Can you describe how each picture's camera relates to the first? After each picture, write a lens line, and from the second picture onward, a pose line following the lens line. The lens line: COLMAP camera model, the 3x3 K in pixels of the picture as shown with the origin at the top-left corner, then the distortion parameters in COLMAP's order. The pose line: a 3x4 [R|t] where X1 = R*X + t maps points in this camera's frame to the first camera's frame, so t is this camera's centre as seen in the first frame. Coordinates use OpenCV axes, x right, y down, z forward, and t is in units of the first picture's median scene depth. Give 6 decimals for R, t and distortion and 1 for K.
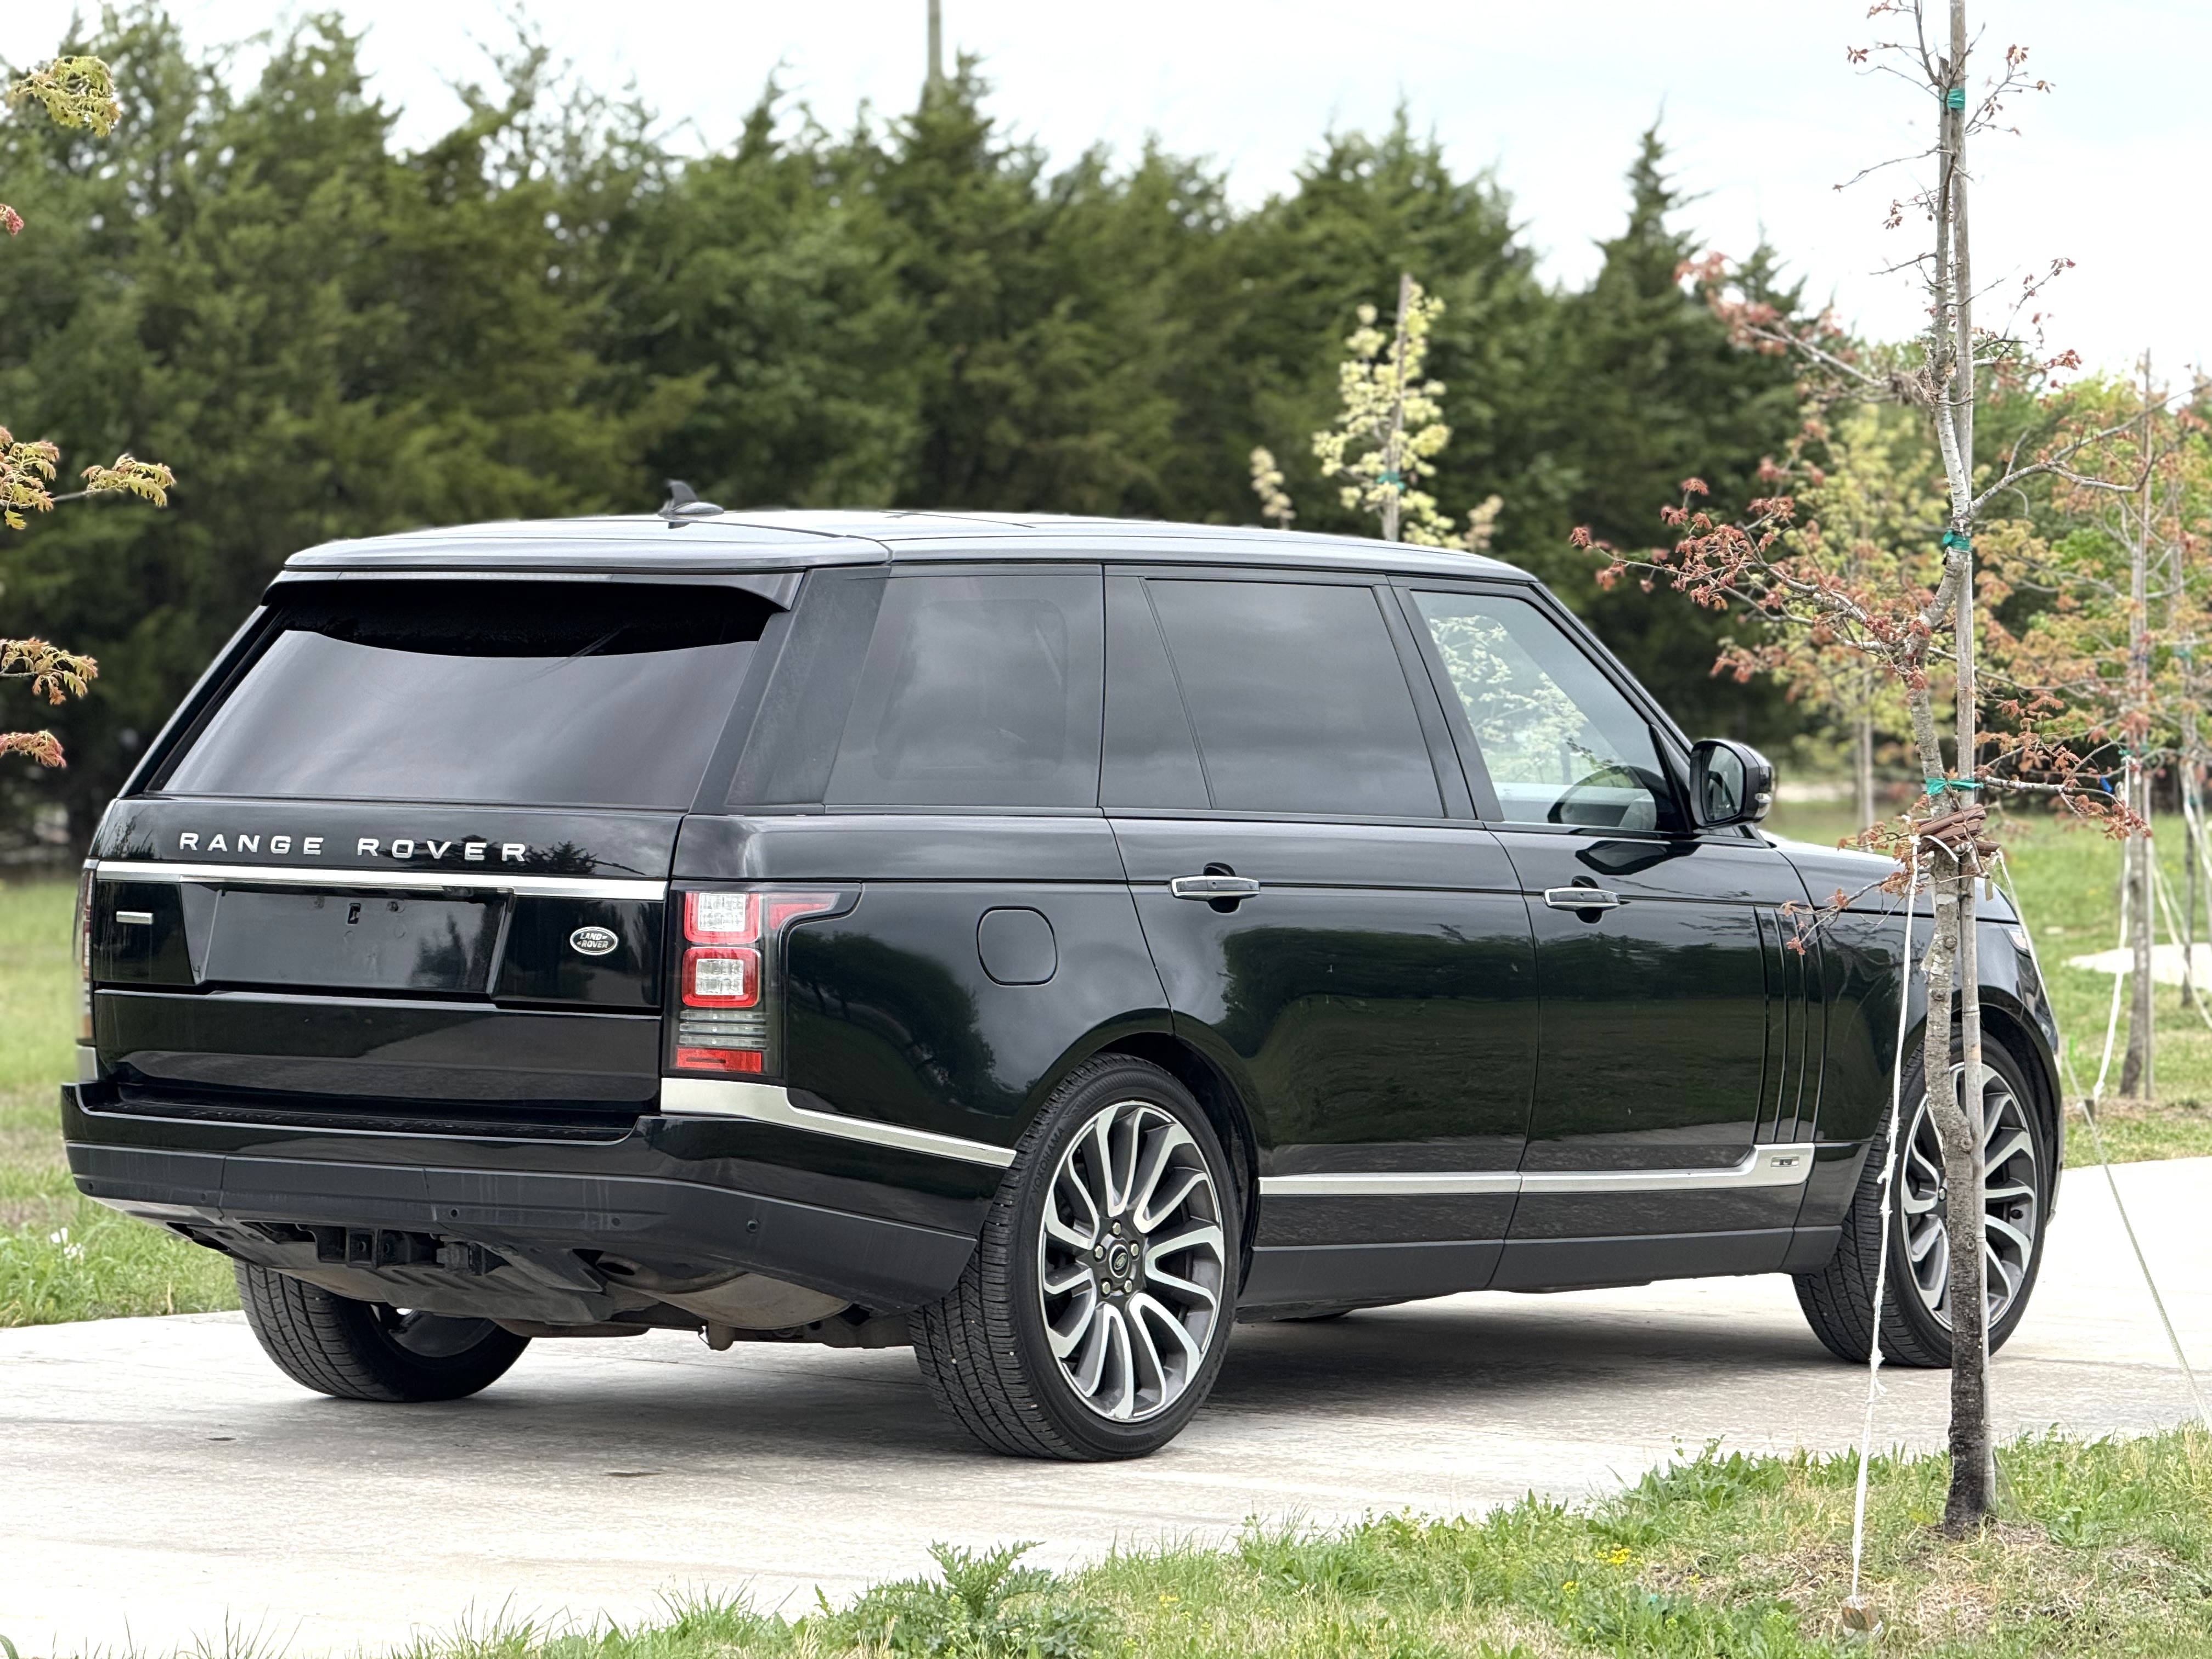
lens RADIAL K [[7739.7, 0, 1010.5], [0, 7739.7, 835.3], [0, 0, 1]] dist [0.170025, 3.194538]
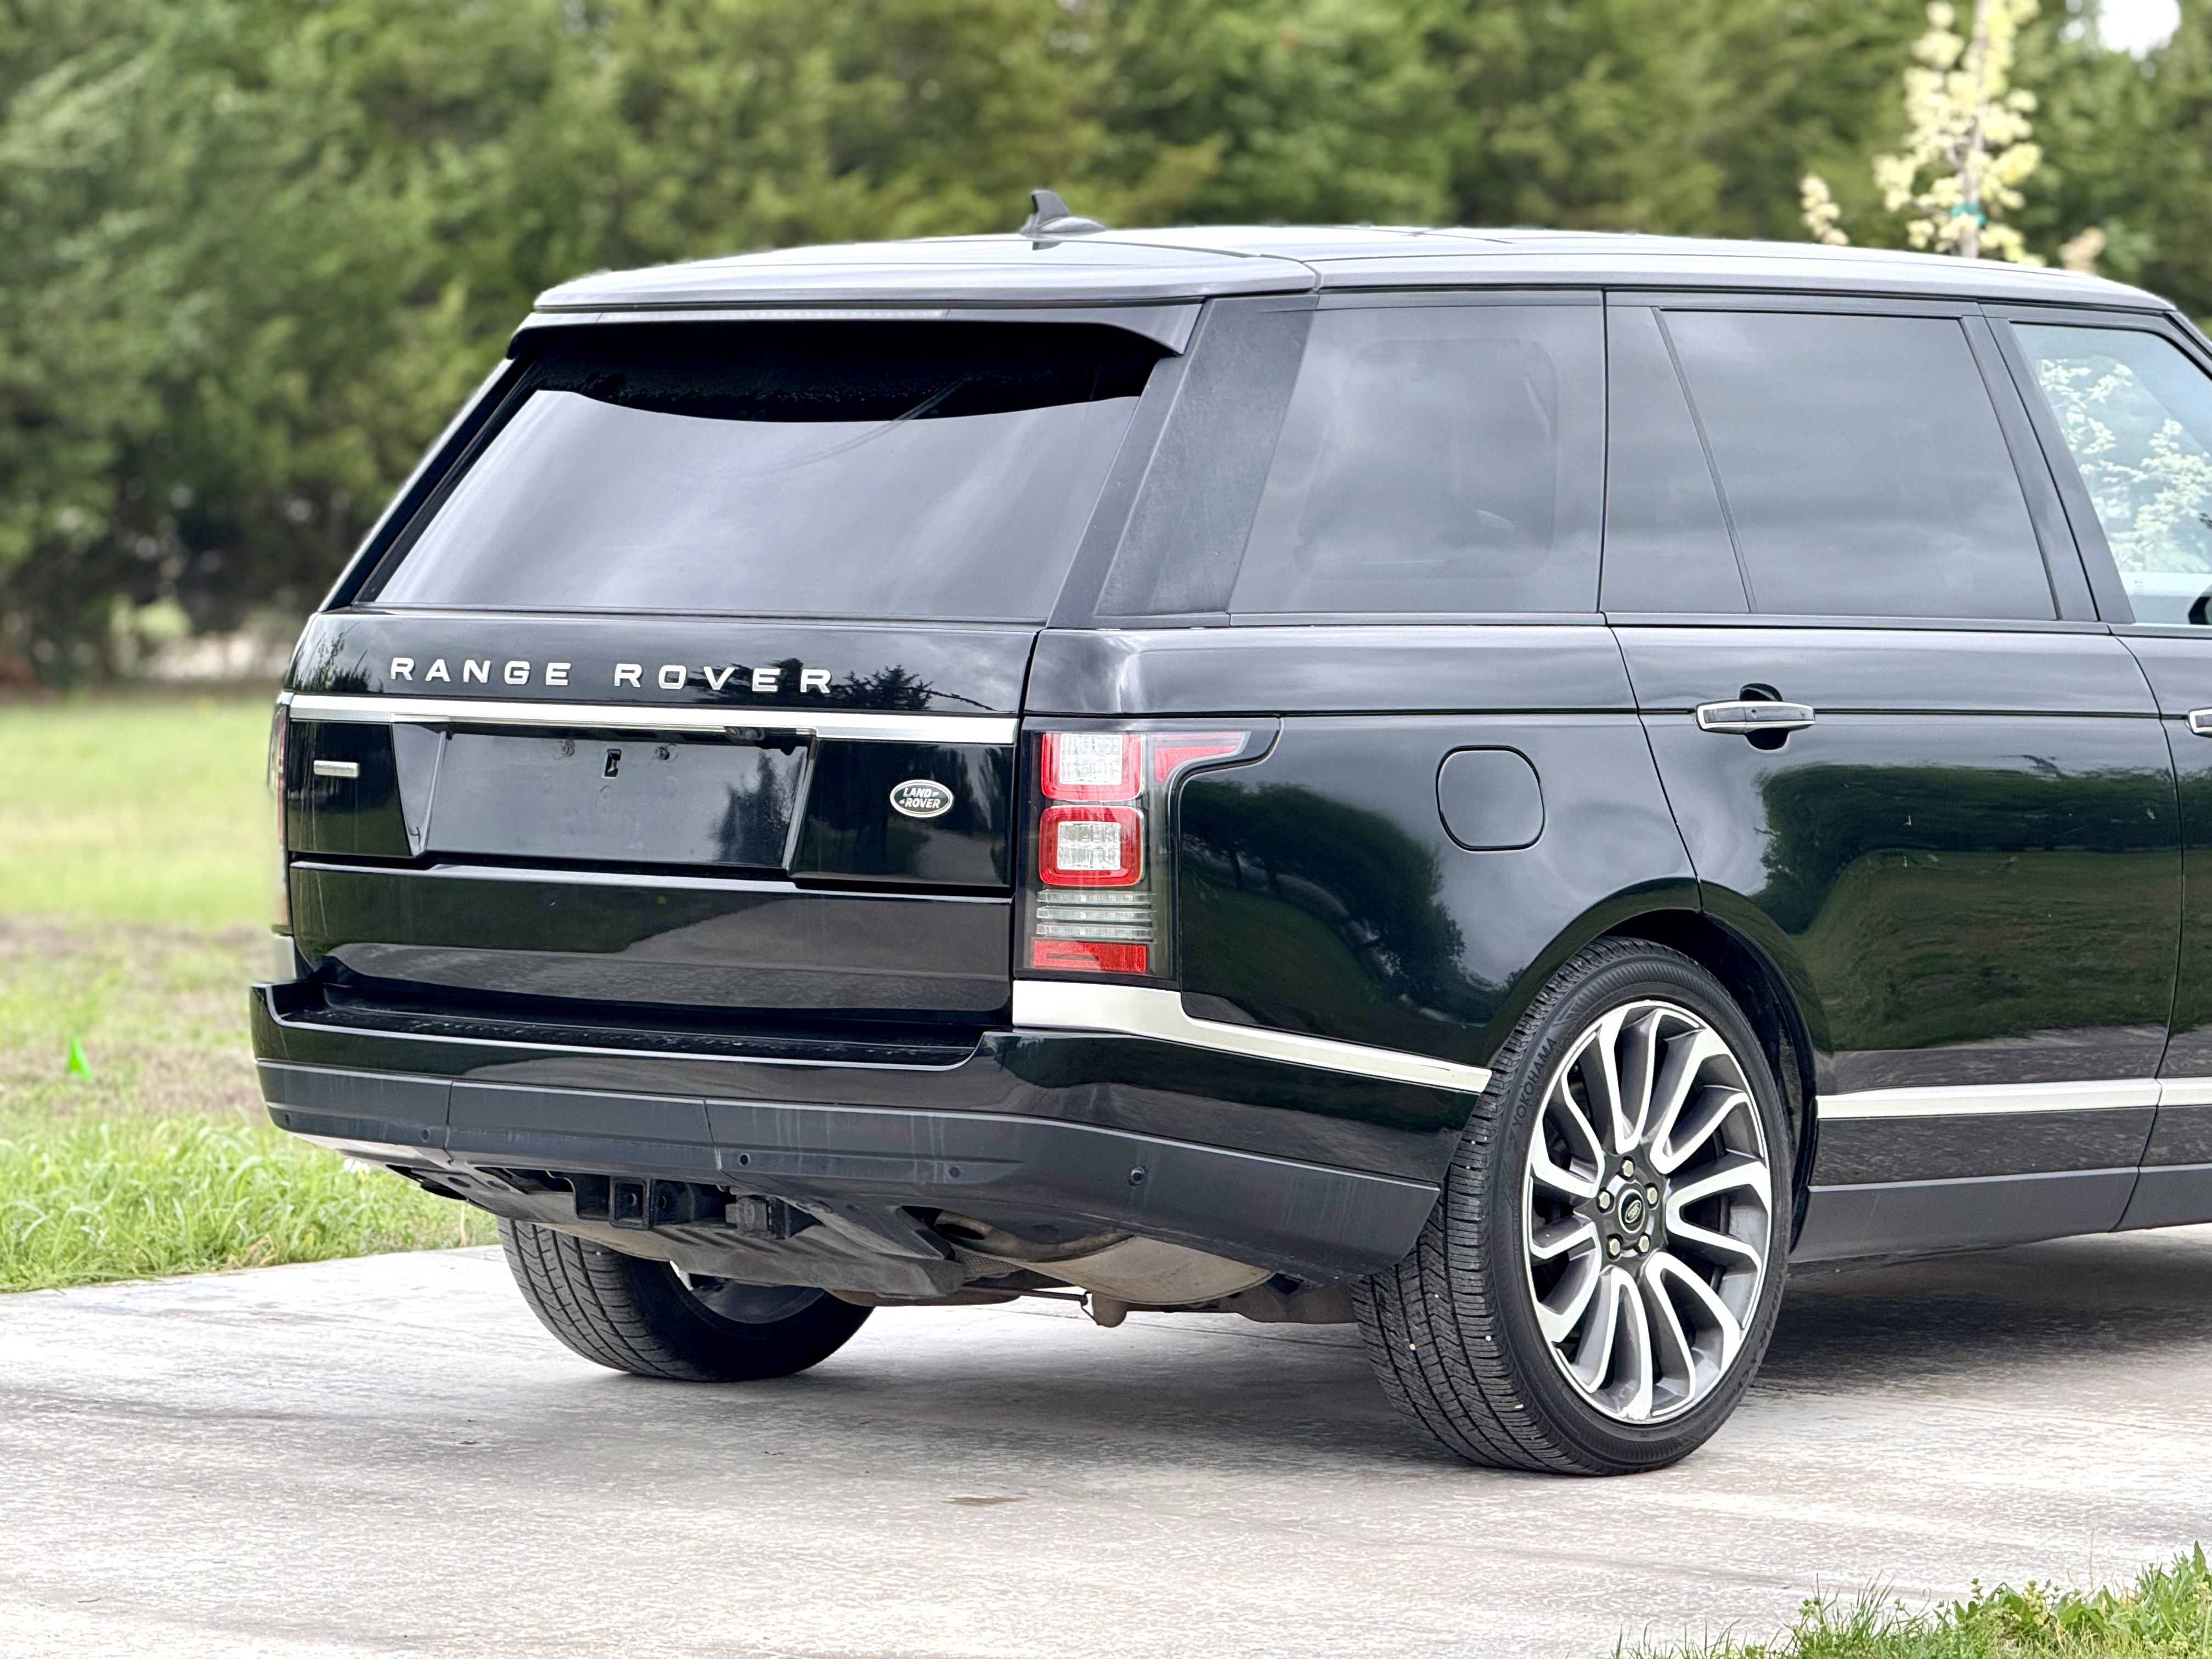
lens RADIAL K [[7739.7, 0, 1010.5], [0, 7739.7, 835.3], [0, 0, 1]] dist [0.170025, 3.194538]
pose [[0.997481, -0.007148, -0.070575, 0.007229], [0.009024, 0.999613, 0.026306, -0.002305], [0.070360, -0.026876, 0.997160, 0.239844]]
